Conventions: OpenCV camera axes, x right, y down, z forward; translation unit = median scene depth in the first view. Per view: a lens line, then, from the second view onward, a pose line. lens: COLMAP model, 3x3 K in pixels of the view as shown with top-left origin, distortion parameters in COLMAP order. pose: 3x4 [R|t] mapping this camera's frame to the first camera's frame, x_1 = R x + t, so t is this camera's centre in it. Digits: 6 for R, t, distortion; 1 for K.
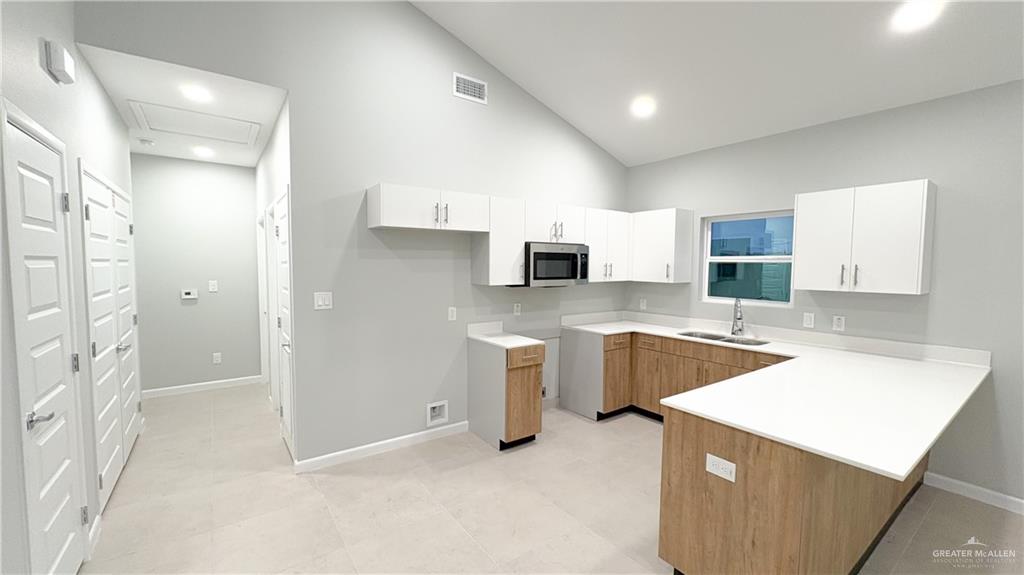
lens RADIAL K [[409.5, 0, 512.0], [0, 409.5, 287.5], [0, 0, 1]] dist [0.000723, 0.000072]
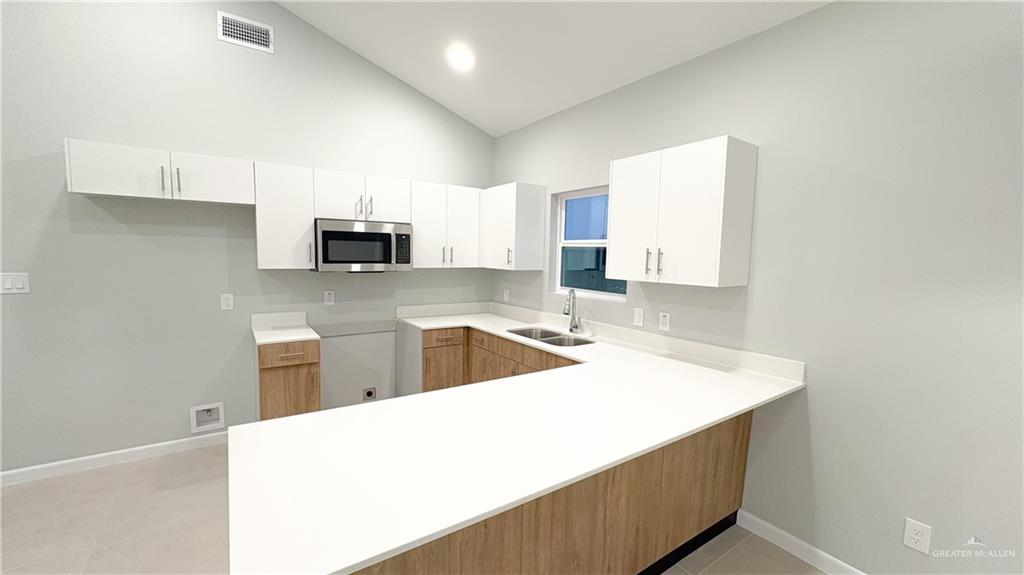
lens RADIAL K [[409.5, 0, 512.0], [0, 409.5, 287.5], [0, 0, 1]] dist [0.000723, 0.000072]
pose [[0.999606, 0.016480, -0.022713, 0.455510], [-0.015904, 0.999553, 0.025303, 0.003543], [0.023120, -0.024932, 0.999422, 0.160803]]
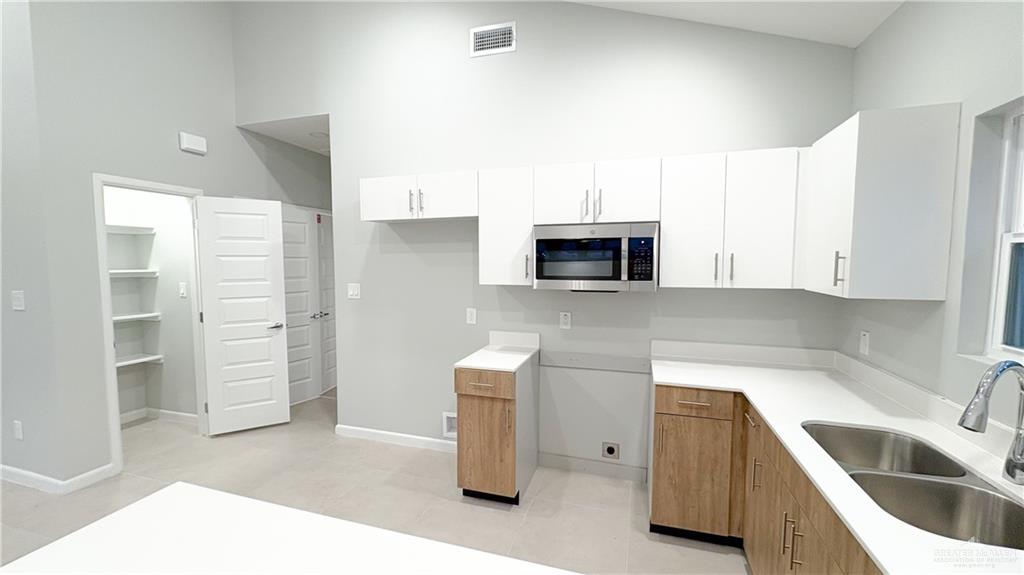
lens RADIAL K [[415.4, 0, 512.0], [0, 415.4, 287.5], [0, 0, 1]] dist [0.000242, 0.000197]
pose [[0.597879, 0.045918, -0.800270, 0.584461], [-0.040684, 0.998809, 0.026915, -0.021561], [0.800554, 0.016467, 0.599035, 0.536735]]
